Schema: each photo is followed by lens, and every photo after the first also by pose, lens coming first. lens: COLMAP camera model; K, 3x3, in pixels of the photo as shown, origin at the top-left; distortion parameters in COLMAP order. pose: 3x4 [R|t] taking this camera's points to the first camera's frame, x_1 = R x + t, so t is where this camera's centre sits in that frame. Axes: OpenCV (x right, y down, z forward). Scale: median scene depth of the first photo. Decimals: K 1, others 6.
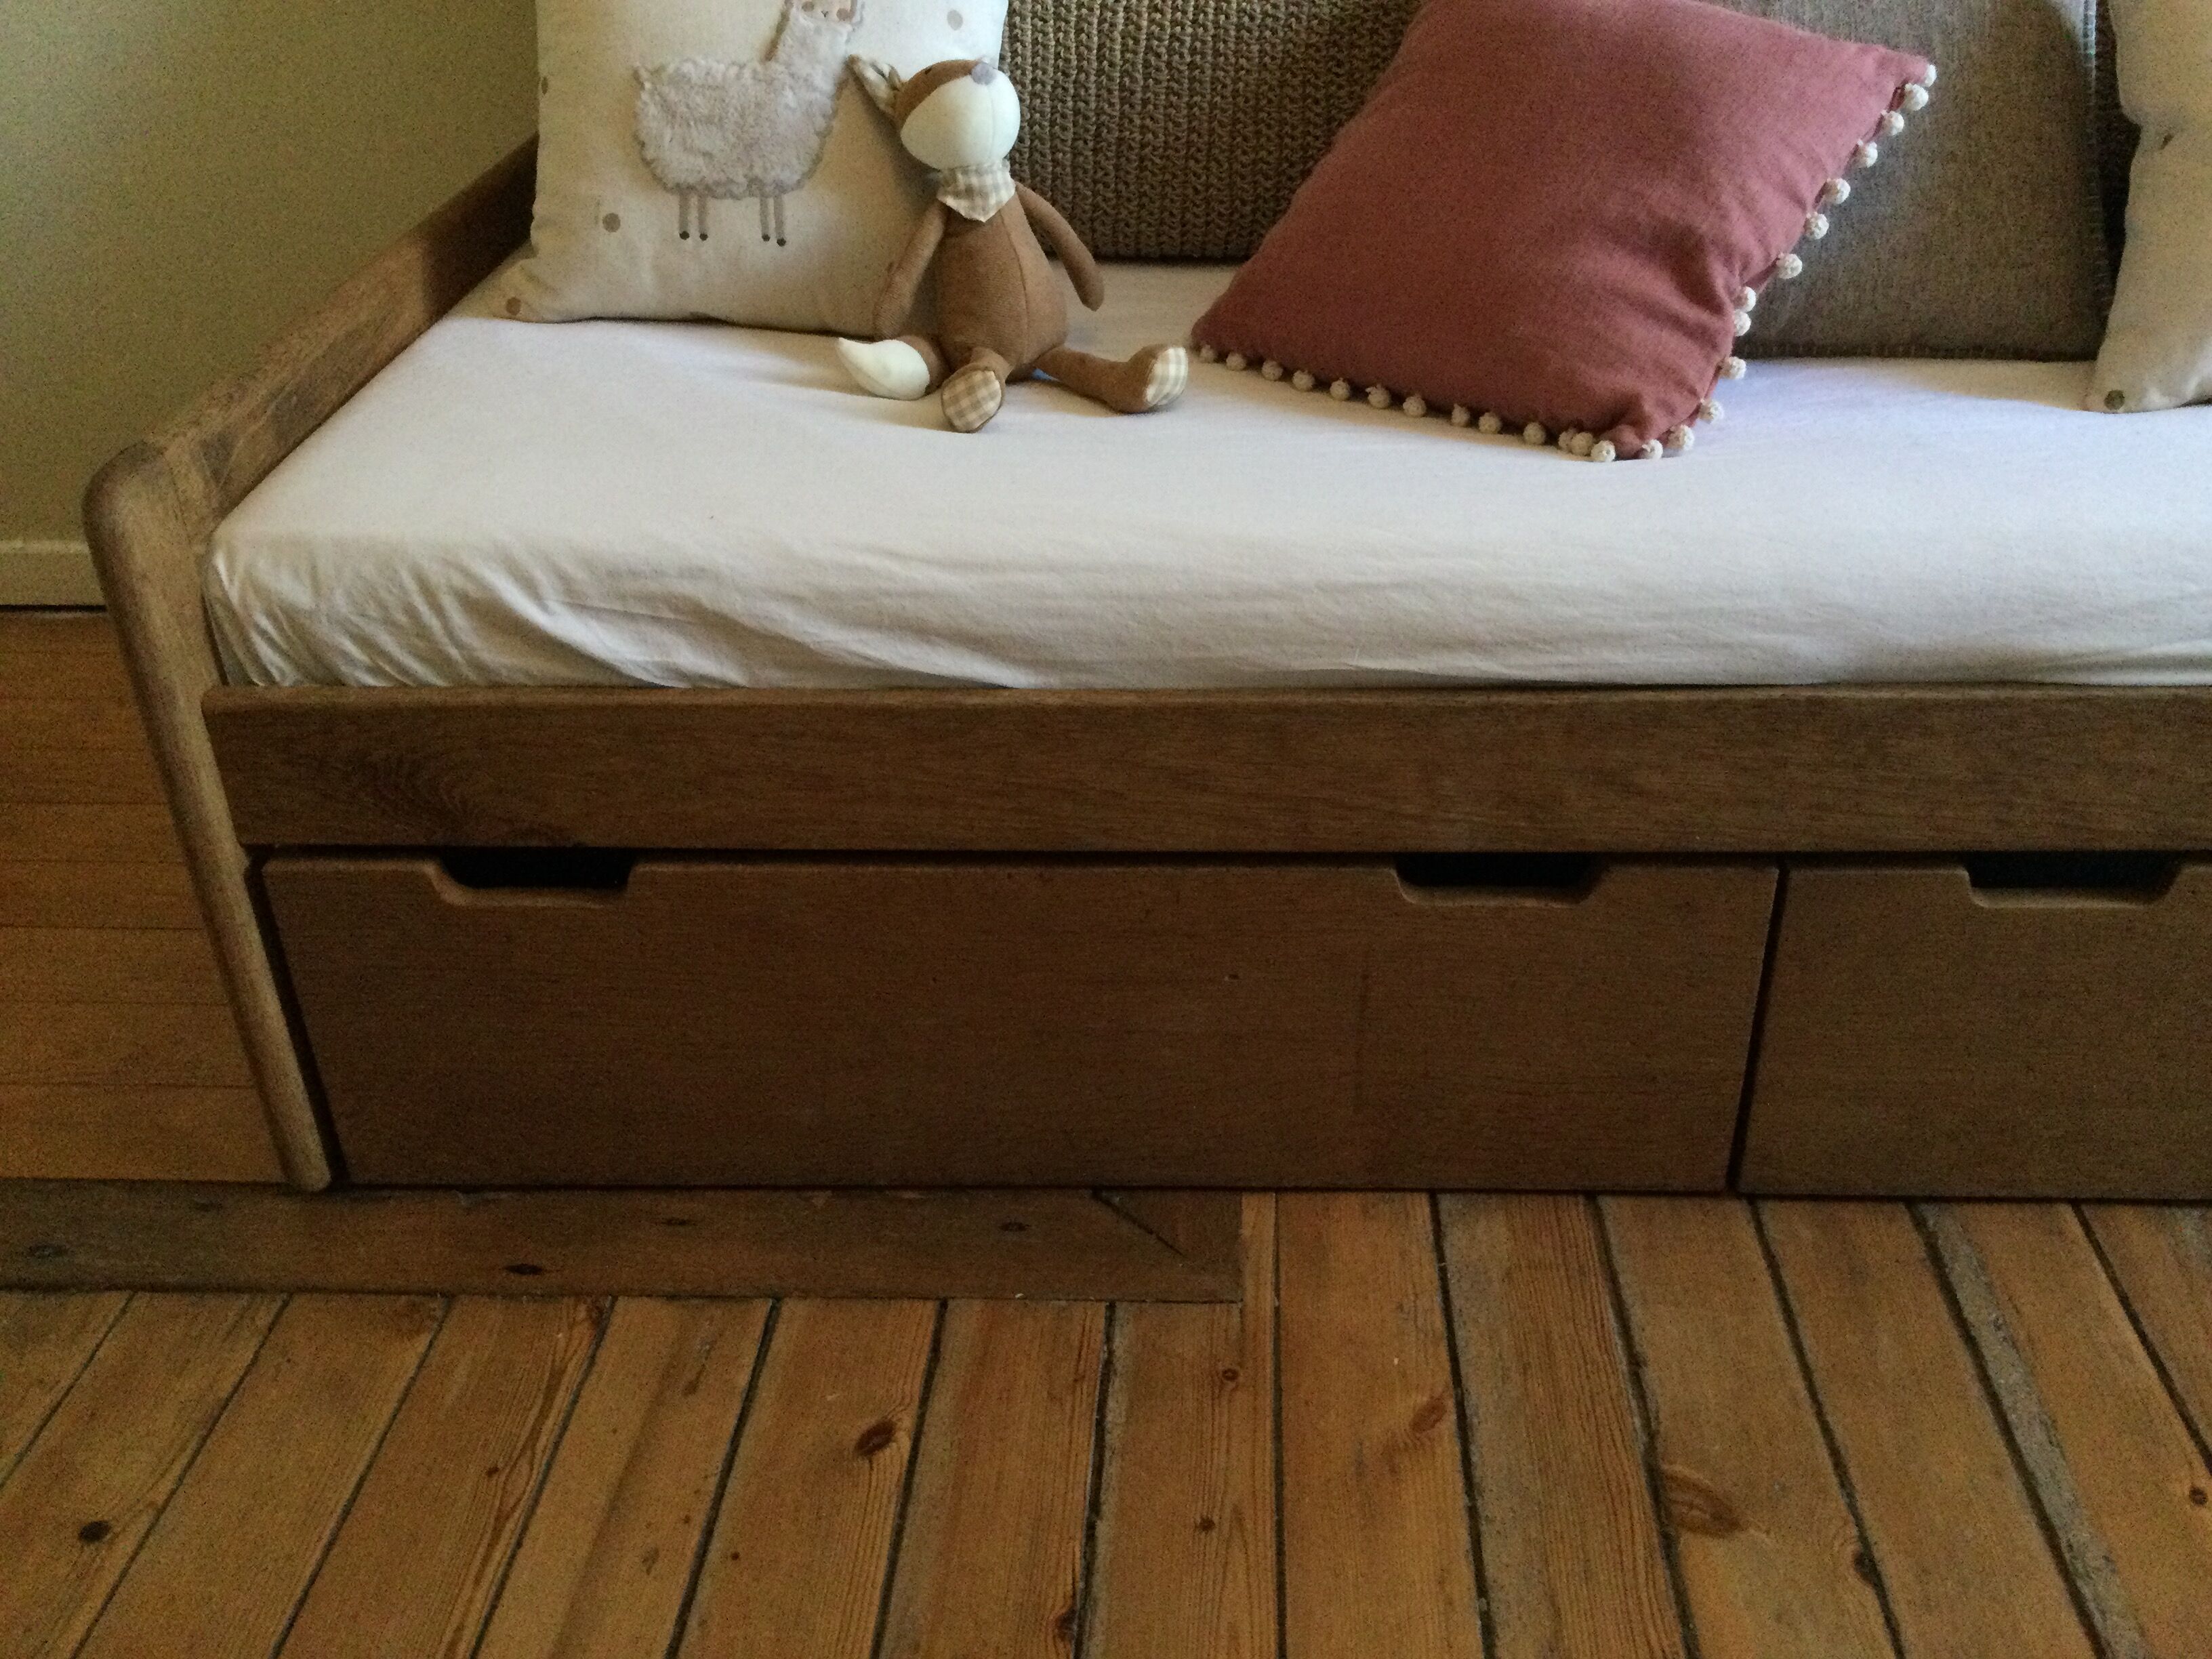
lens RADIAL K [[2013.3, 0, 1095.8], [0, 2013.3, 834.4], [0, 0, 1]] dist [0.041060, 0.000000]
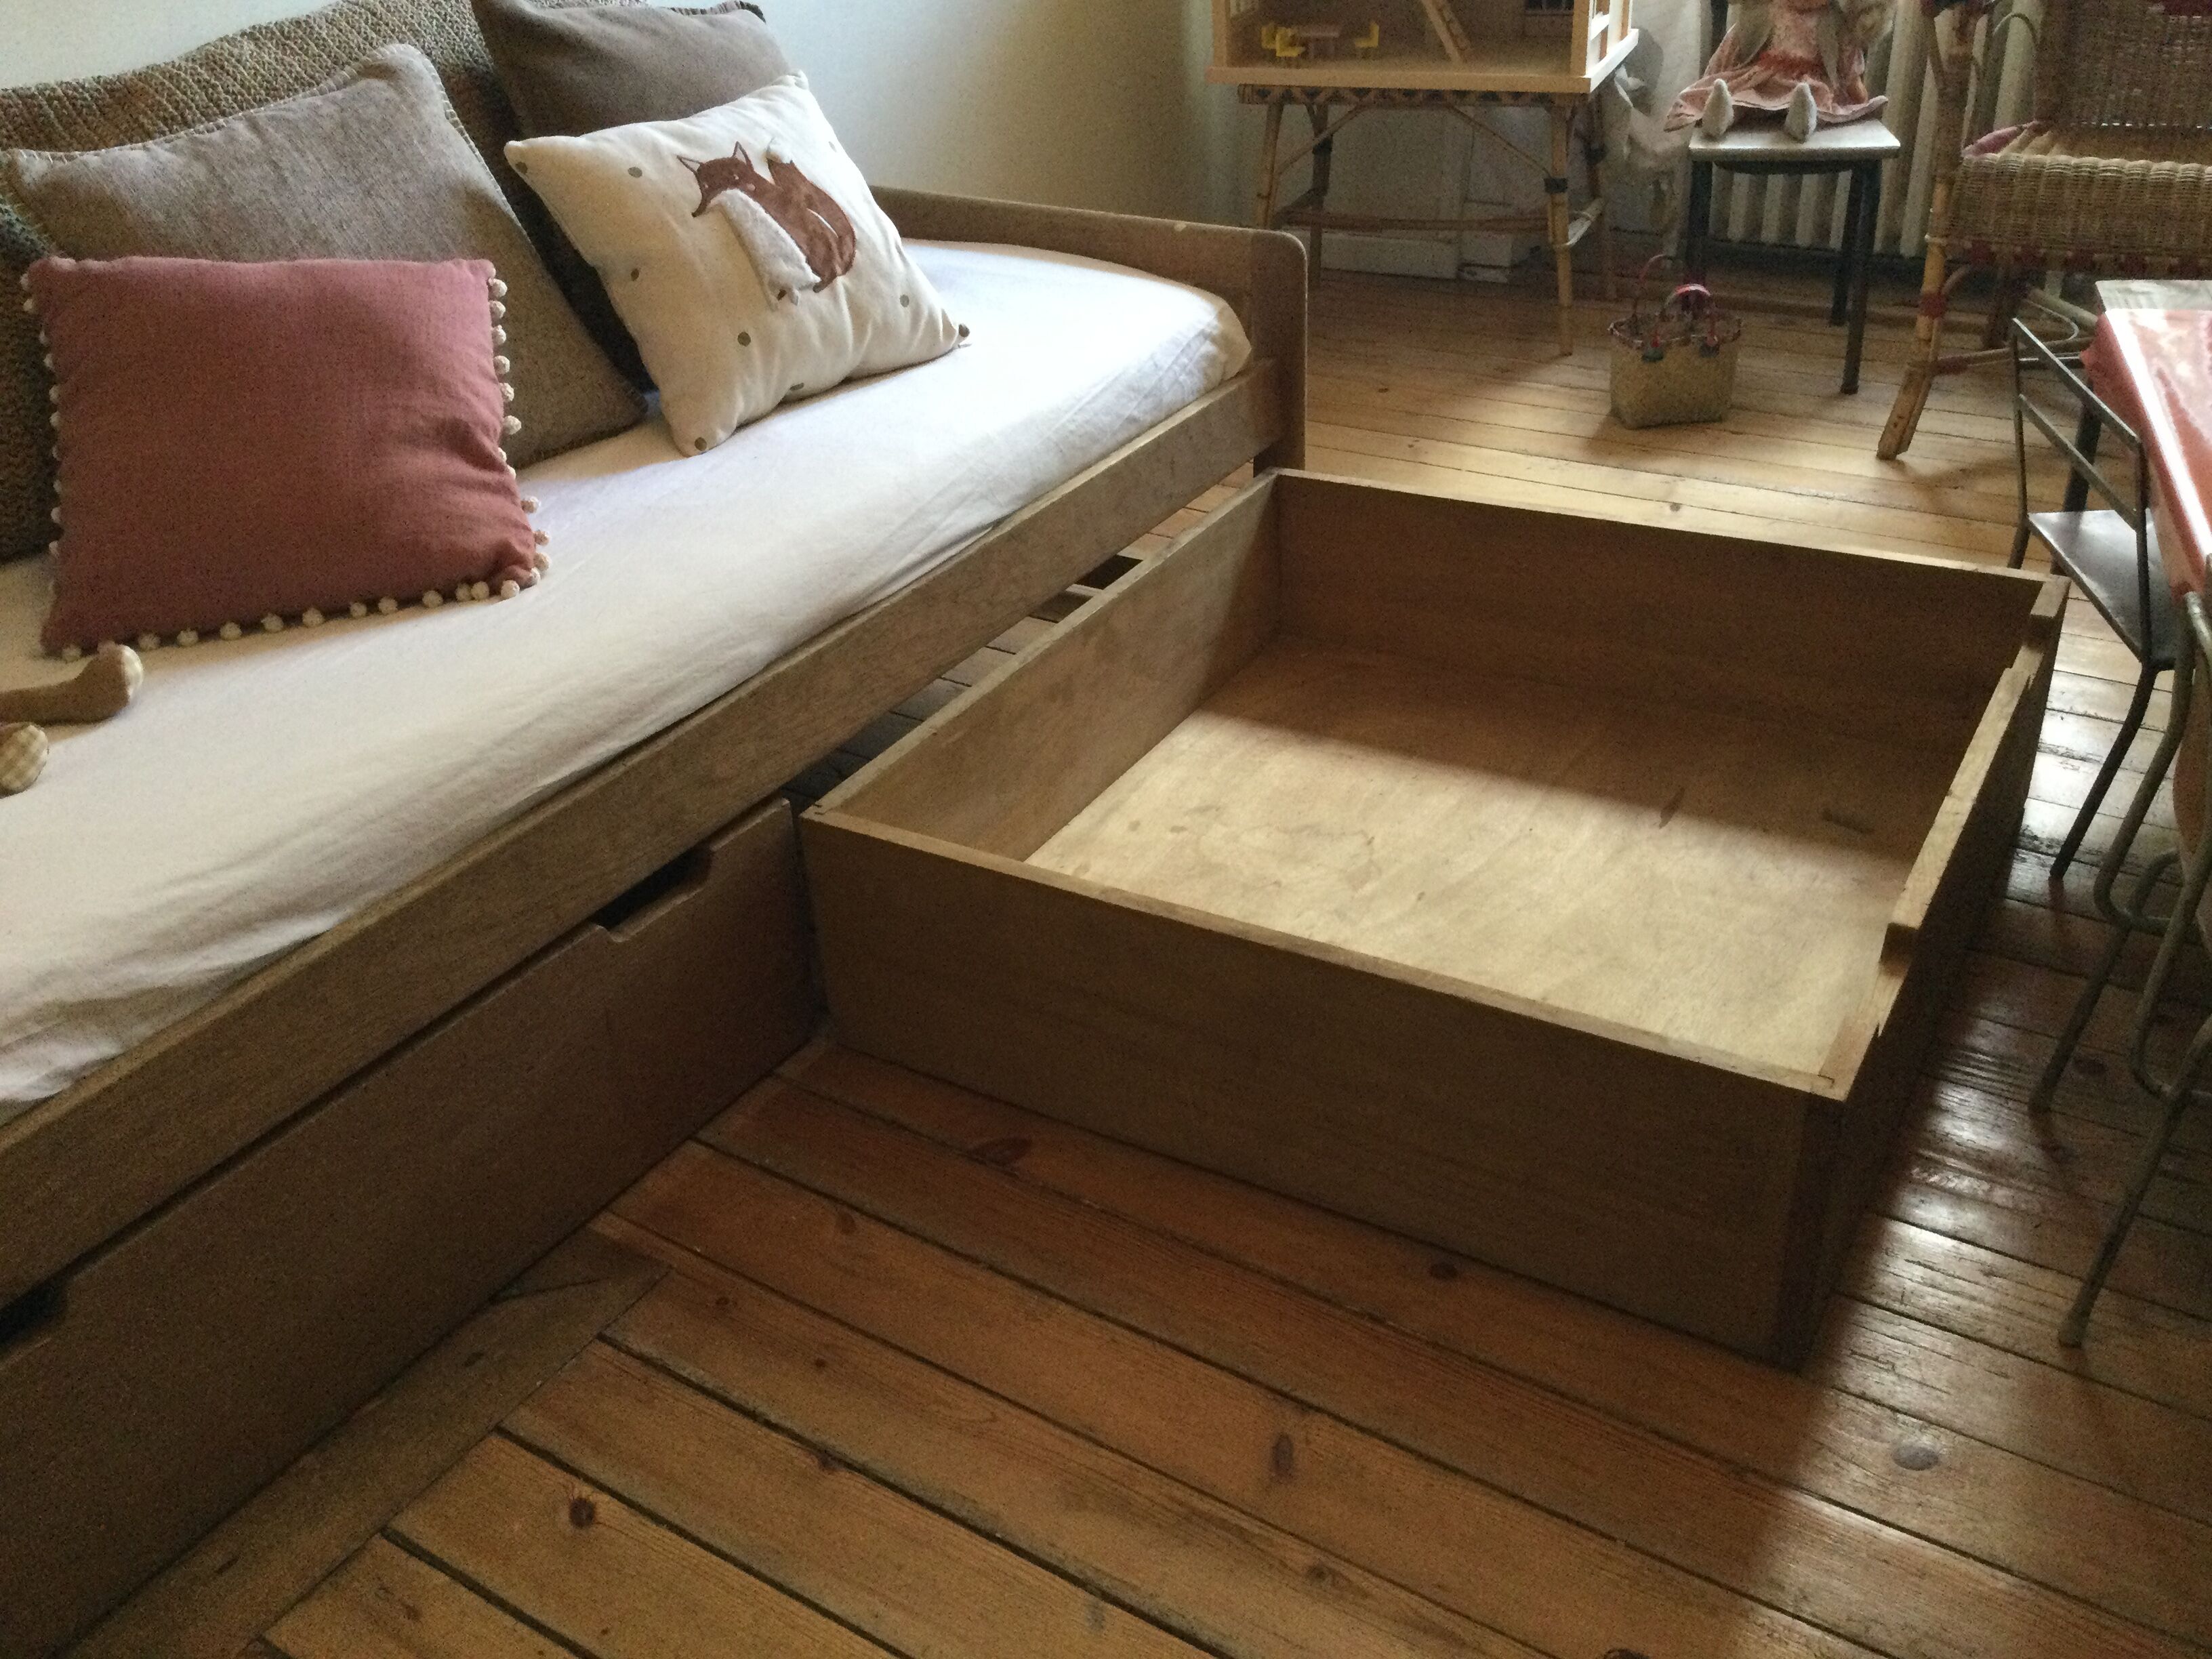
lens RADIAL K [[2013.3, 0, 1091.9], [0, 2013.3, 829.0], [0, 0, 1]] dist [0.041060, 0.000000]
pose [[0.498444, -0.439430, 0.747298, -0.639350], [0.460604, 0.864516, 0.201137, -0.148263], [-0.734437, 0.243953, 0.633316, -0.086092]]
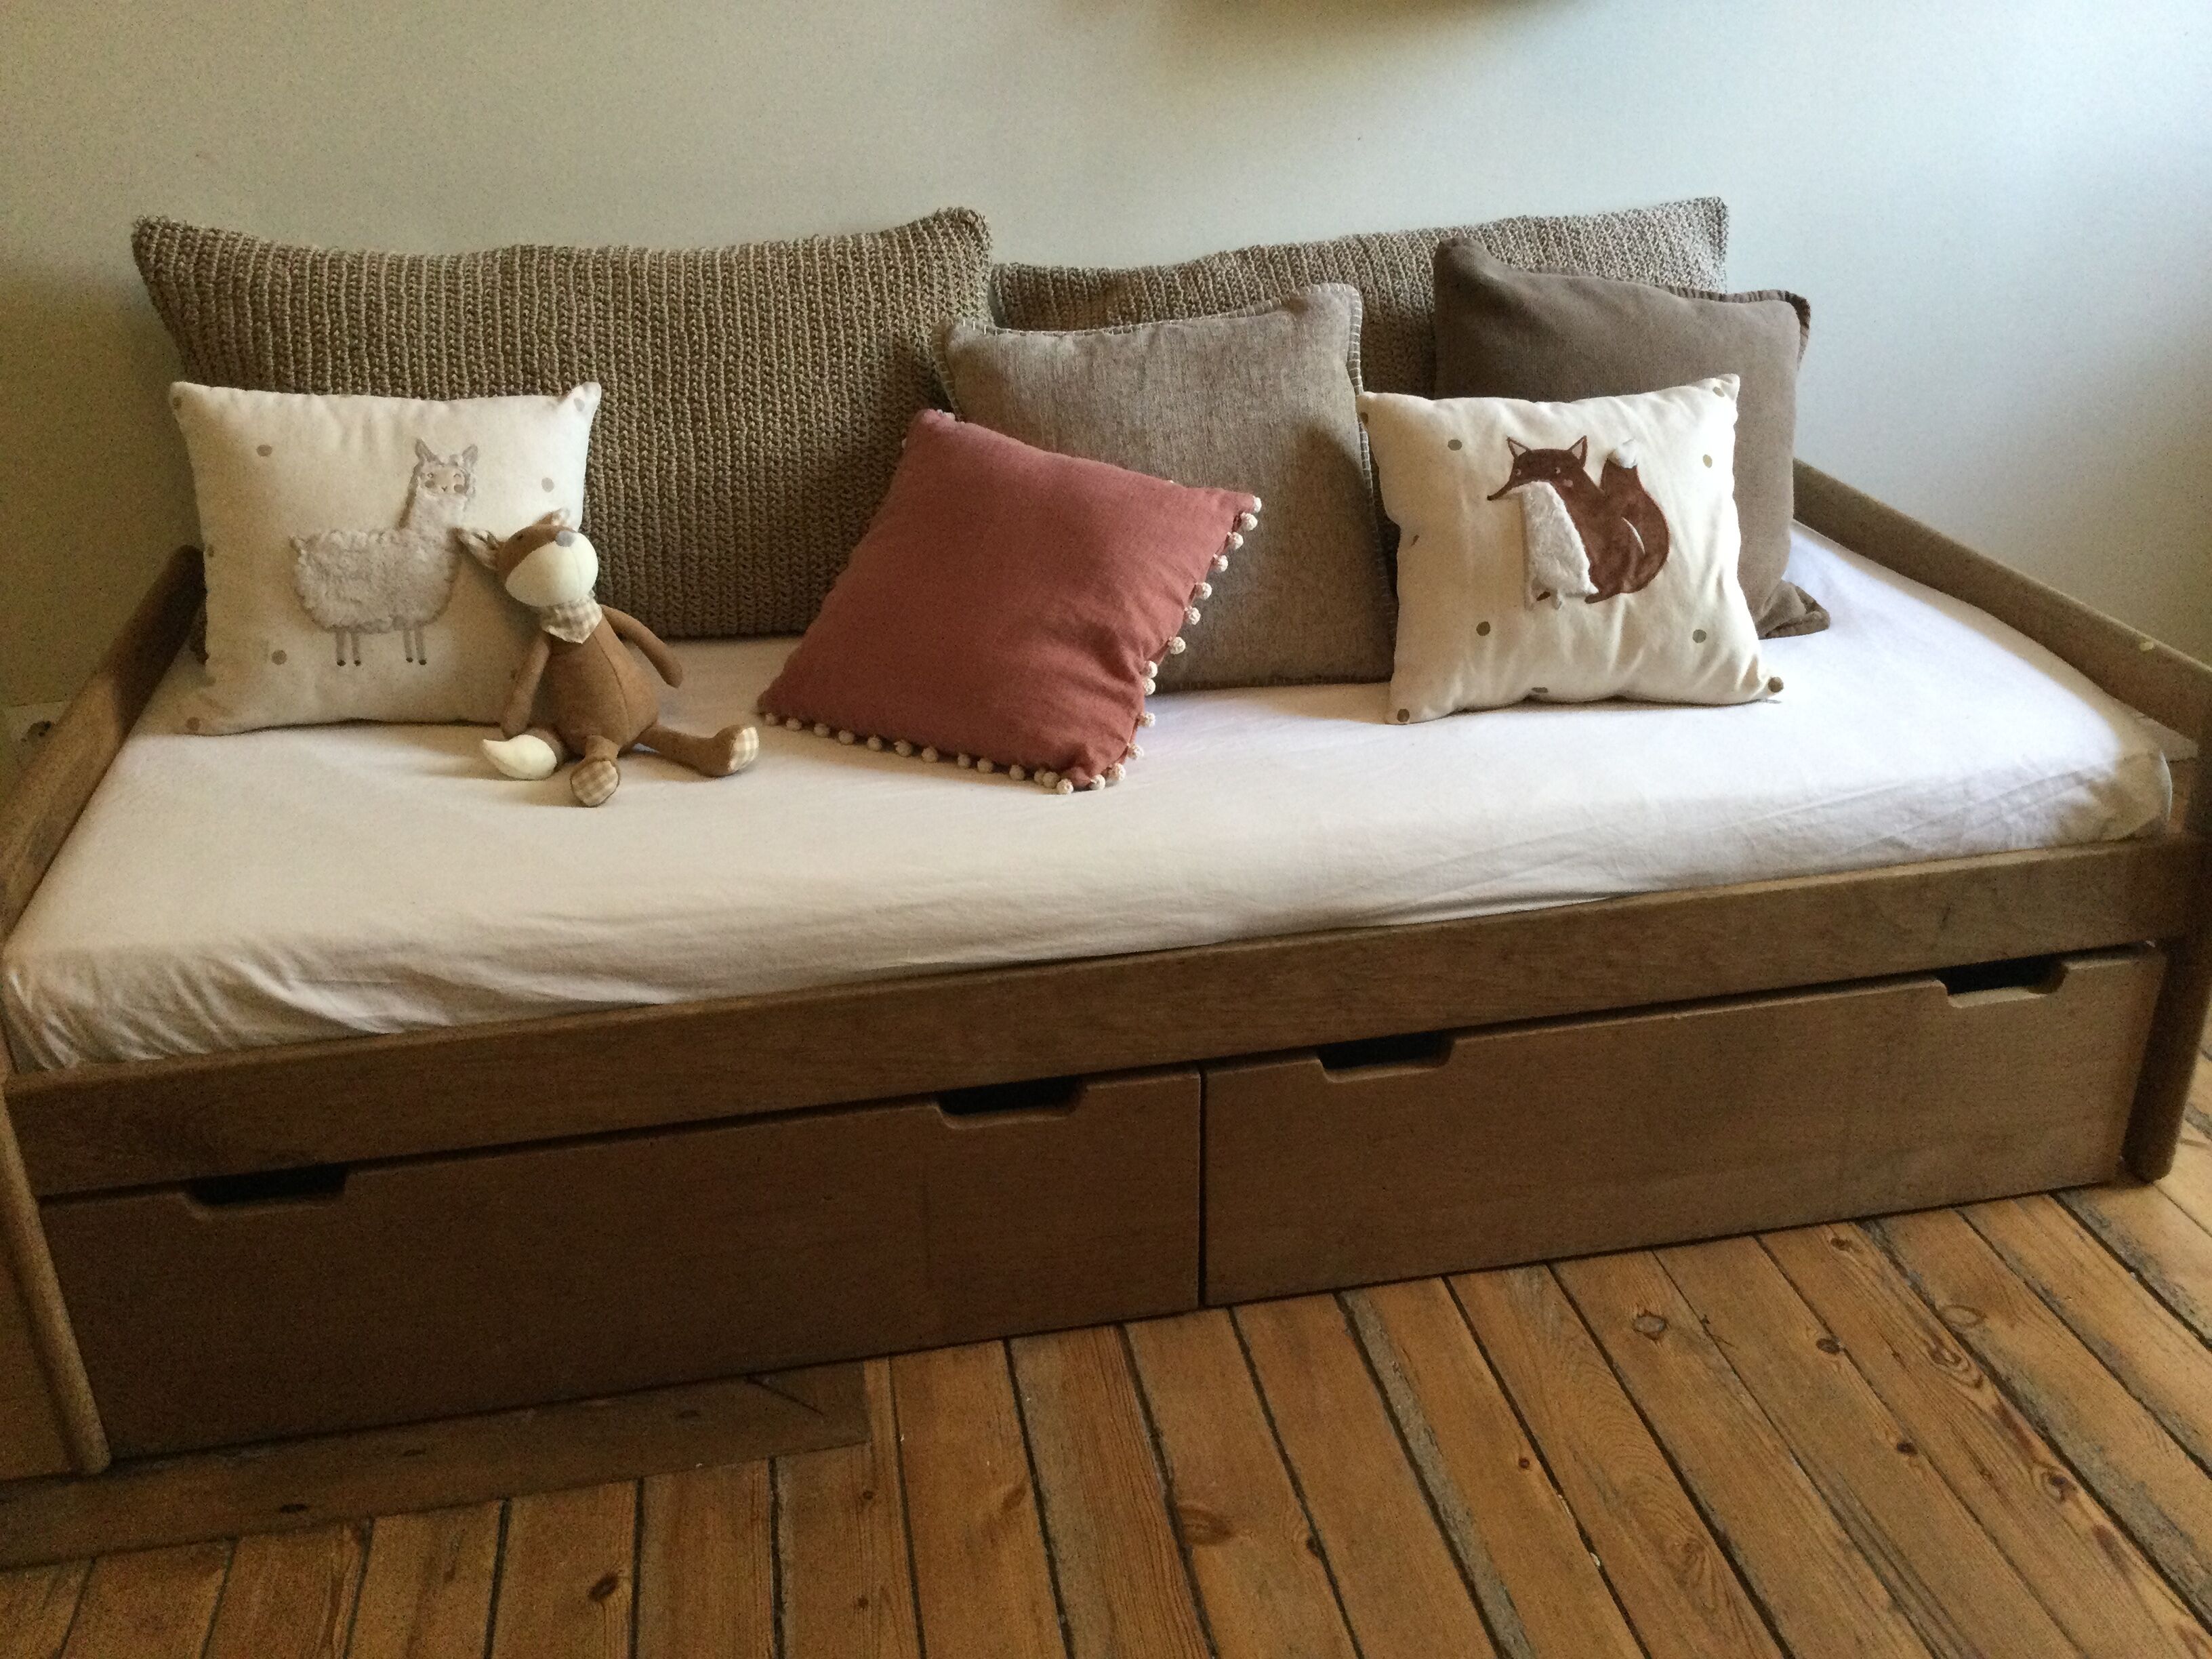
lens RADIAL K [[2013.3, 0, 1114.9], [0, 2013.3, 843.4], [0, 0, 1]] dist [0.041060, 0.000000]
pose [[0.969242, -0.091904, 0.228304, -0.040955], [0.111968, 0.990762, -0.076516, -0.039641], [-0.219163, 0.099725, 0.970579, -0.379136]]
